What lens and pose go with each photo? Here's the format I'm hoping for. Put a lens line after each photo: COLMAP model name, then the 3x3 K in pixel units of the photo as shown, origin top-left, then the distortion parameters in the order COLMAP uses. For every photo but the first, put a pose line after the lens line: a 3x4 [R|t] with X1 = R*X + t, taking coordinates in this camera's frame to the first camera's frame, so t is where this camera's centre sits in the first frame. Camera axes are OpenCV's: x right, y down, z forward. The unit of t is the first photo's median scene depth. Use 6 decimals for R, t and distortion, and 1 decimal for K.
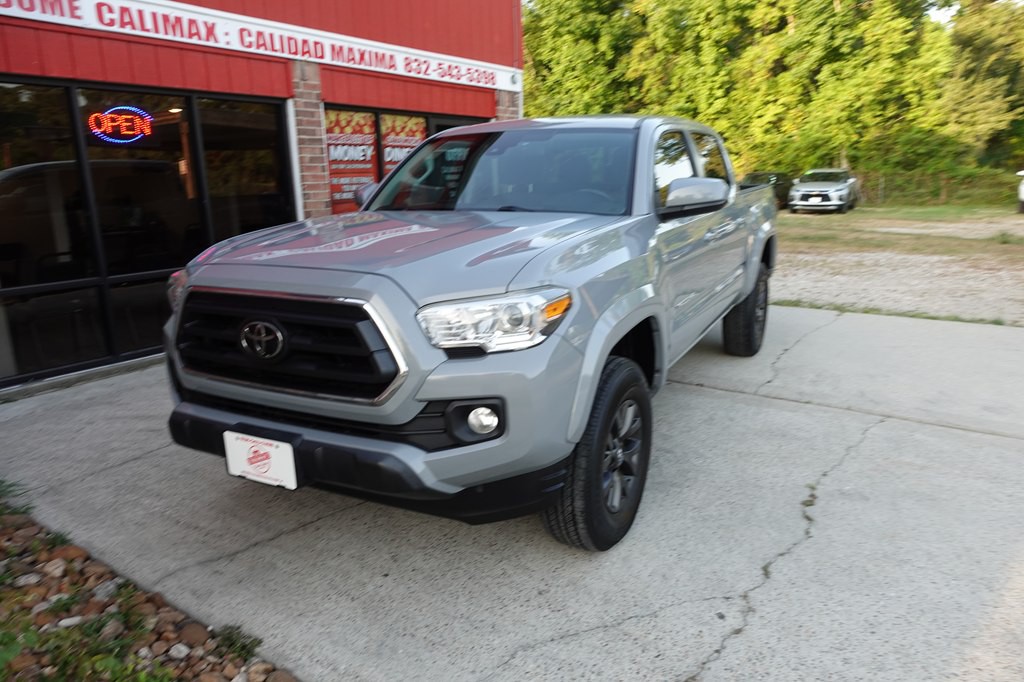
lens RADIAL K [[706.4, 0, 511.8], [0, 706.4, 342.3], [0, 0, 1]] dist [0.001095, -0.000657]
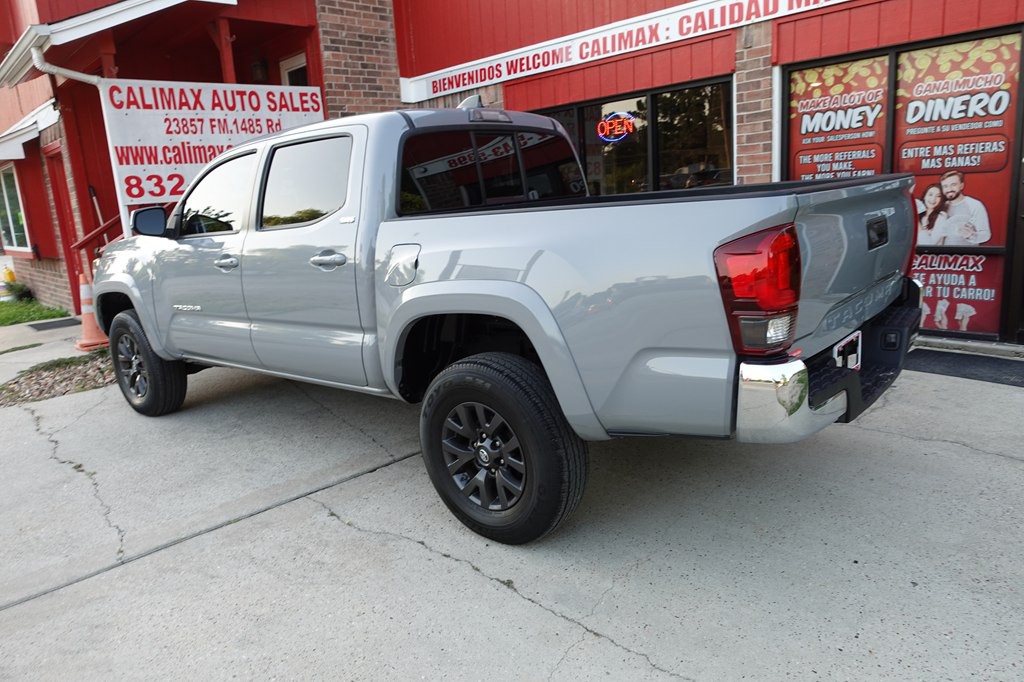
lens RADIAL K [[706.4, 0, 514.4], [0, 706.4, 337.8], [0, 0, 1]] dist [0.001095, -0.000657]
pose [[-0.212258, 0.241495, -0.946904, 0.737770], [-0.150501, 0.949344, 0.275854, -0.245413], [0.965555, 0.201062, -0.165161, 1.010268]]
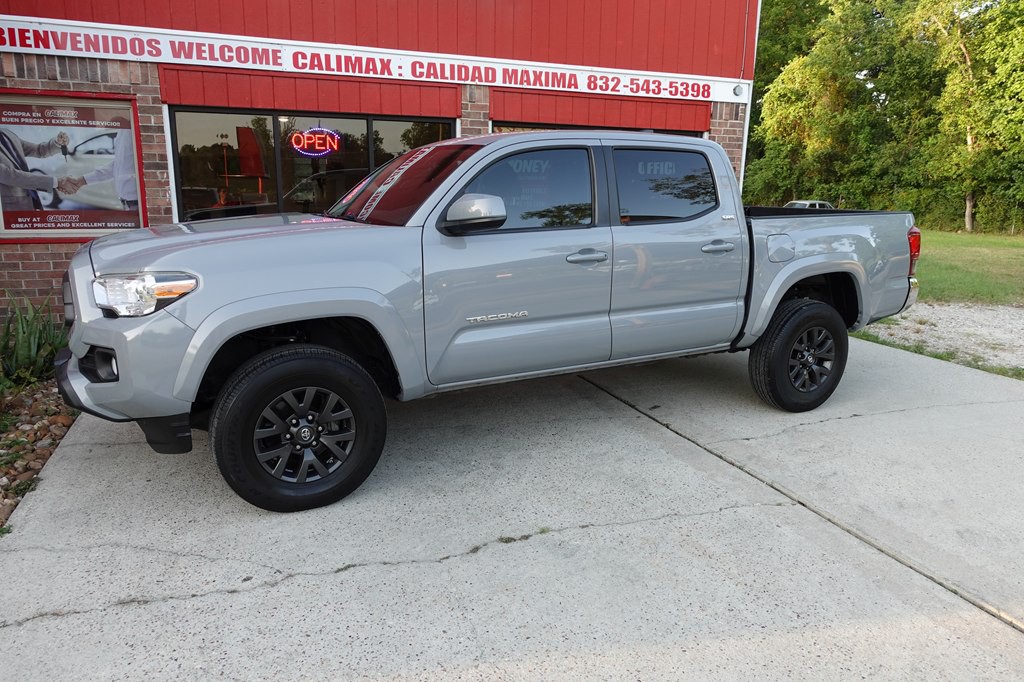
lens RADIAL K [[706.4, 0, 511.9], [0, 706.4, 340.8], [0, 0, 1]] dist [0.001095, -0.000657]
pose [[0.829447, 0.147219, -0.538837, 0.467913], [-0.157213, 0.987176, 0.027710, -0.032791], [0.536006, 0.061728, 0.841954, 0.100522]]
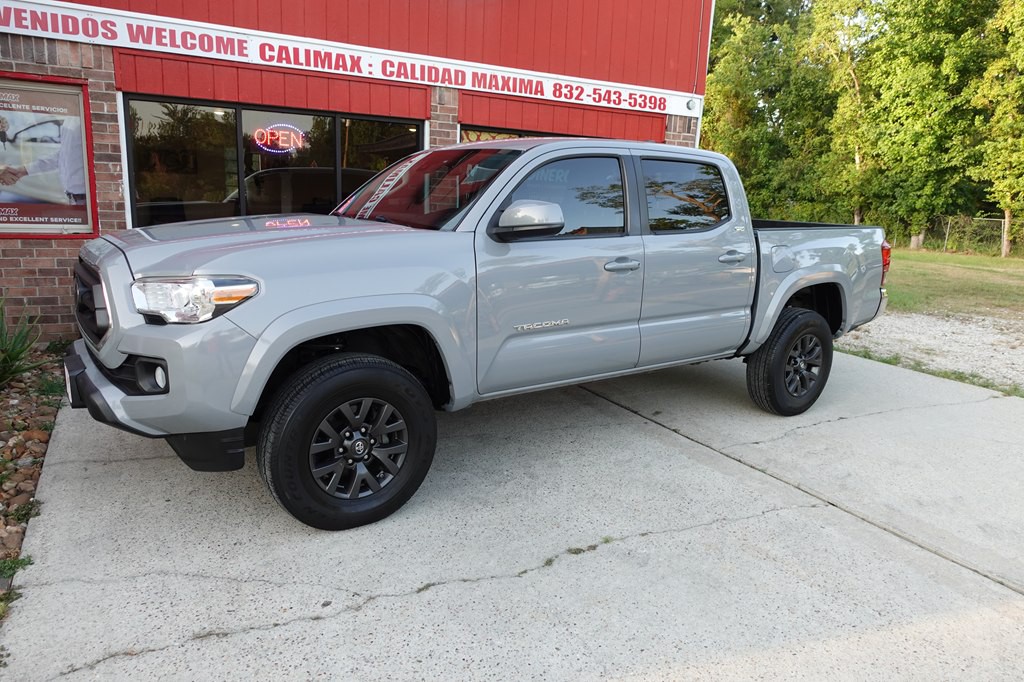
lens RADIAL K [[706.4, 0, 511.7], [0, 706.4, 340.4], [0, 0, 1]] dist [0.001095, -0.000657]
pose [[0.894487, 0.145319, -0.422819, 0.365272], [-0.160120, 0.987097, 0.000517, -0.017962], [0.417438, 0.067239, 0.906214, 0.052101]]
